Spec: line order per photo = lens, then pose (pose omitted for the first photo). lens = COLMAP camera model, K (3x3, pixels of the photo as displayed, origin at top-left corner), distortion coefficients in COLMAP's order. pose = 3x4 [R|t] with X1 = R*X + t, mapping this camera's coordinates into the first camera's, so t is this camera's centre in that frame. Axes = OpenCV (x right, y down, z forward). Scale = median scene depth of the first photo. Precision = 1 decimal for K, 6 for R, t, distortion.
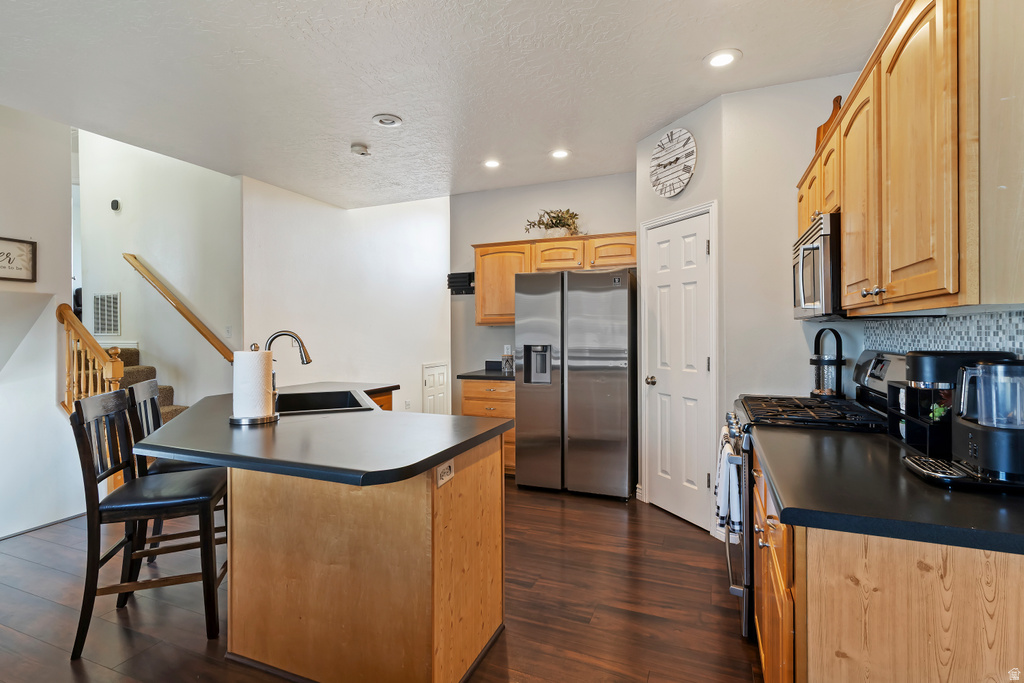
lens RADIAL K [[497.2, 0, 512.8], [0, 497.2, 332.3], [0, 0, 1]] dist [-0.000057, 0.000695]
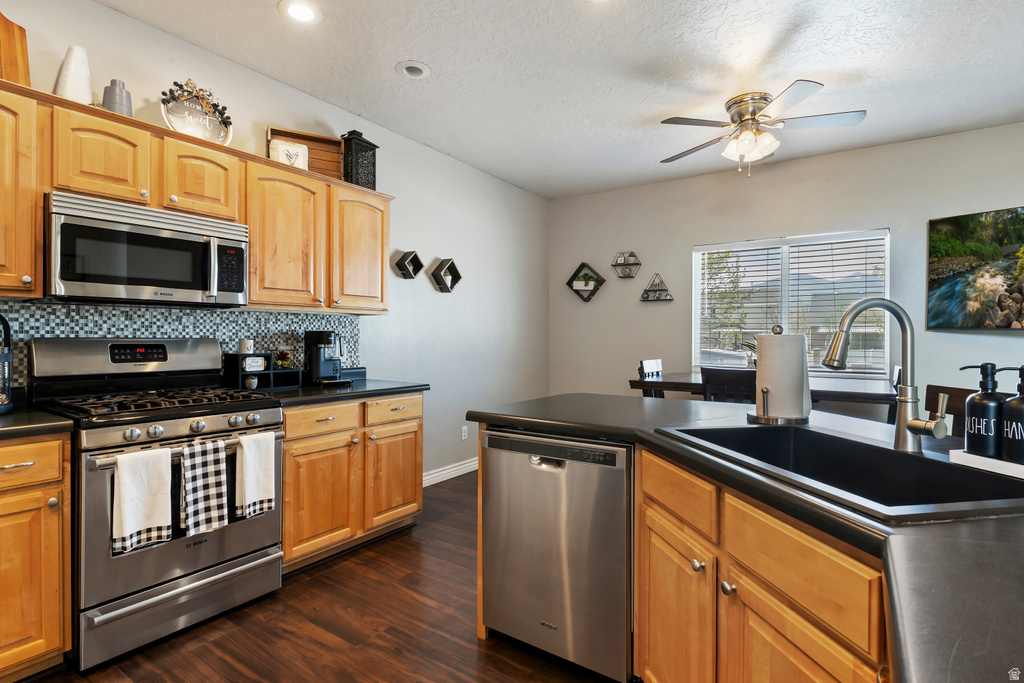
lens RADIAL K [[517.6, 0, 511.1], [0, 517.6, 337.8], [0, 0, 1]] dist [-0.013041, 0.001022]
pose [[-0.974290, 0.006697, 0.225199, -0.180521], [0.009102, 0.999912, 0.009643, 0.021757], [-0.225114, 0.011445, -0.974265, 1.176281]]
